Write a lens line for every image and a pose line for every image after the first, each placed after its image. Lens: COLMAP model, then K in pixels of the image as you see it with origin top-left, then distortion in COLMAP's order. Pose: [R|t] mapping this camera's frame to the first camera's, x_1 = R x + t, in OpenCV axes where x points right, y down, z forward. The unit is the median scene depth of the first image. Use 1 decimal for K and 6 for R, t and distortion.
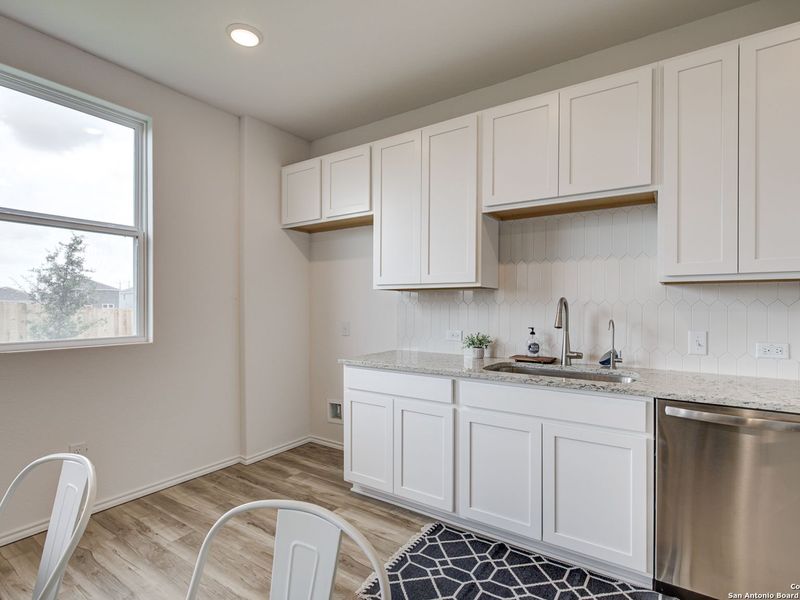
lens RADIAL K [[409.4, 0, 406.0], [0, 409.4, 306.2], [0, 0, 1]] dist [-0.002550, 0.000550]
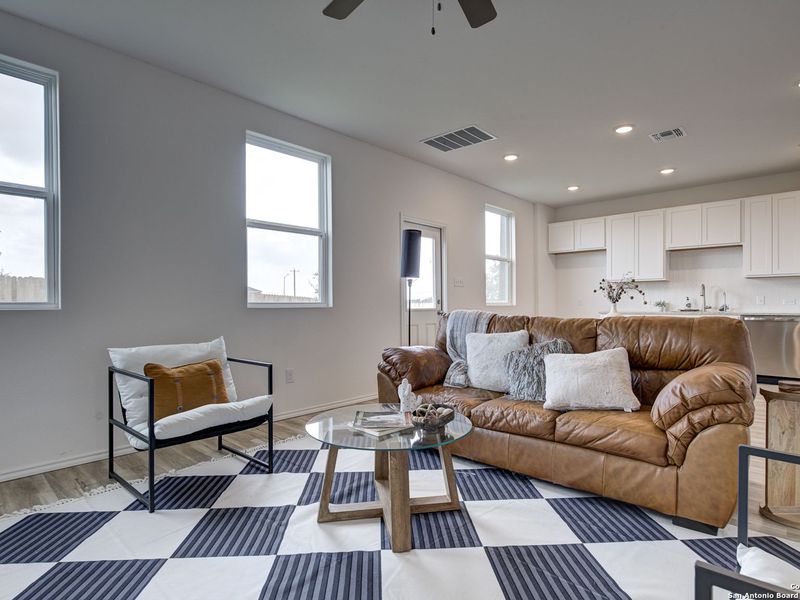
lens RADIAL K [[431.2, 0, 406.8], [0, 431.2, 305.5], [0, 0, 1]] dist [-0.004058, 0.000194]
pose [[0.987932, -0.006023, -0.154770, -0.926090], [0.006457, 0.999976, 0.002307, 0.085166], [0.154753, -0.003279, 0.987948, -1.743412]]
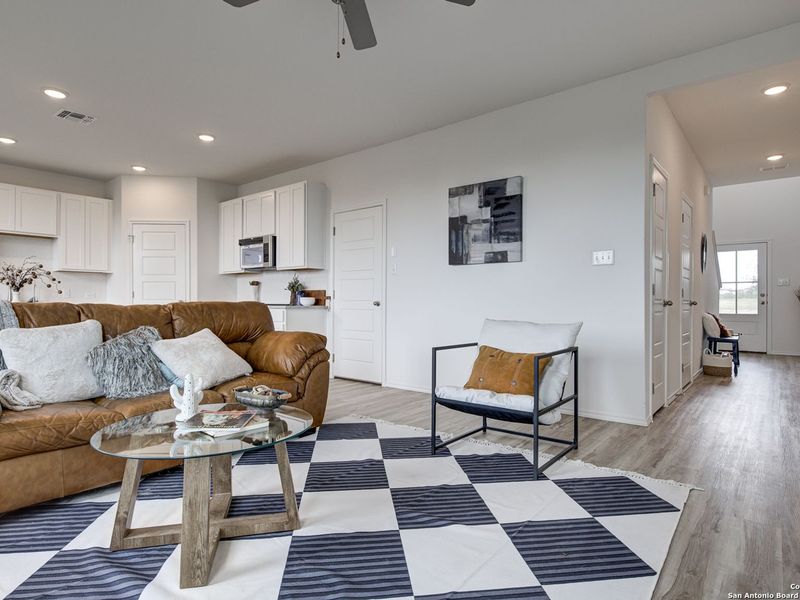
lens RADIAL K [[458.8, 0, 400.0], [0, 458.8, 300.0], [0, 0, 1]] dist [0.007117, 0.001184]
pose [[0.105223, 0.001965, 0.994447, -1.783110], [-0.000972, 0.999998, -0.001873, 0.115415], [-0.994448, -0.000769, 0.105224, -1.300331]]
